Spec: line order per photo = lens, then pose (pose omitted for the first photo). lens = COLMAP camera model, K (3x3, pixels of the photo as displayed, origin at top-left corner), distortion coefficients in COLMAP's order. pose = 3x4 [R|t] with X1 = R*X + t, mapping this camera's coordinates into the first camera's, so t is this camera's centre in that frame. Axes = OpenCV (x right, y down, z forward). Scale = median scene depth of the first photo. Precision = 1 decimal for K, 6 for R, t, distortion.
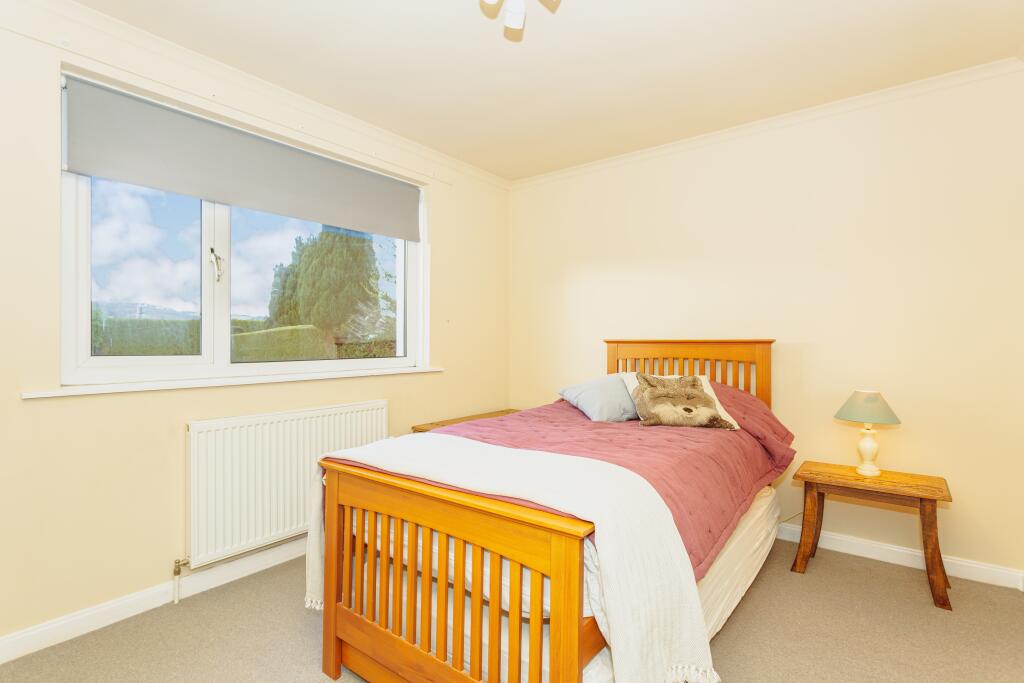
lens RADIAL K [[489.1, 0, 506.8], [0, 489.1, 343.0], [0, 0, 1]] dist [0.003142, -0.000138]
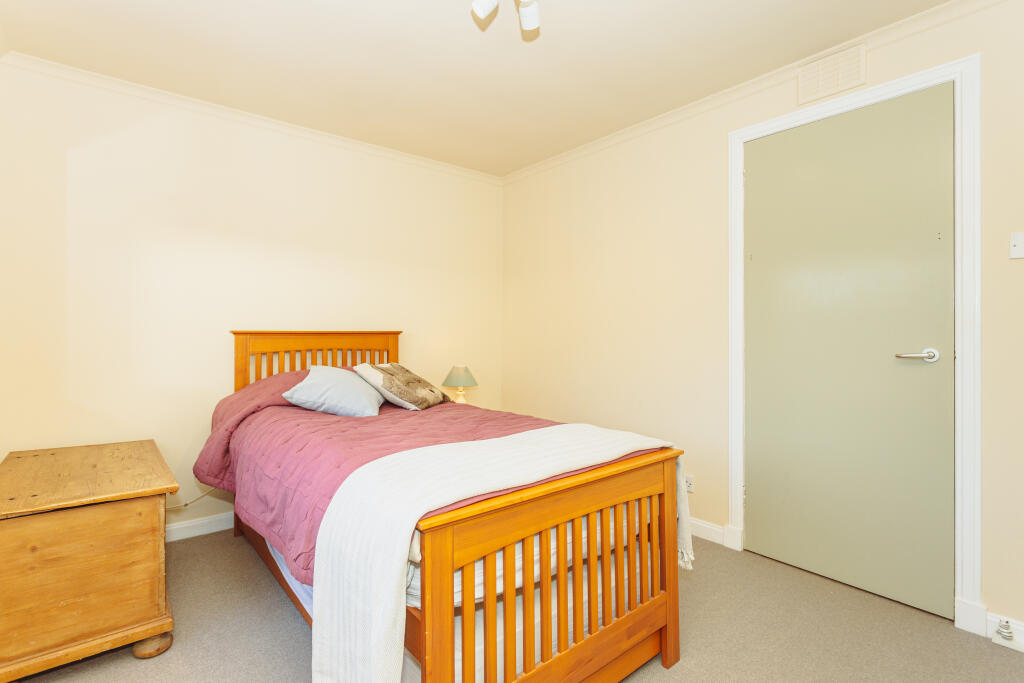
lens RADIAL K [[489.1, 0, 506.9], [0, 489.1, 332.0], [0, 0, 1]] dist [0.003142, -0.000138]
pose [[0.221416, 0.001582, 0.975178, -0.679113], [0.005266, 0.999982, -0.002818, 0.000215], [-0.975165, 0.005760, 0.221404, 0.534073]]
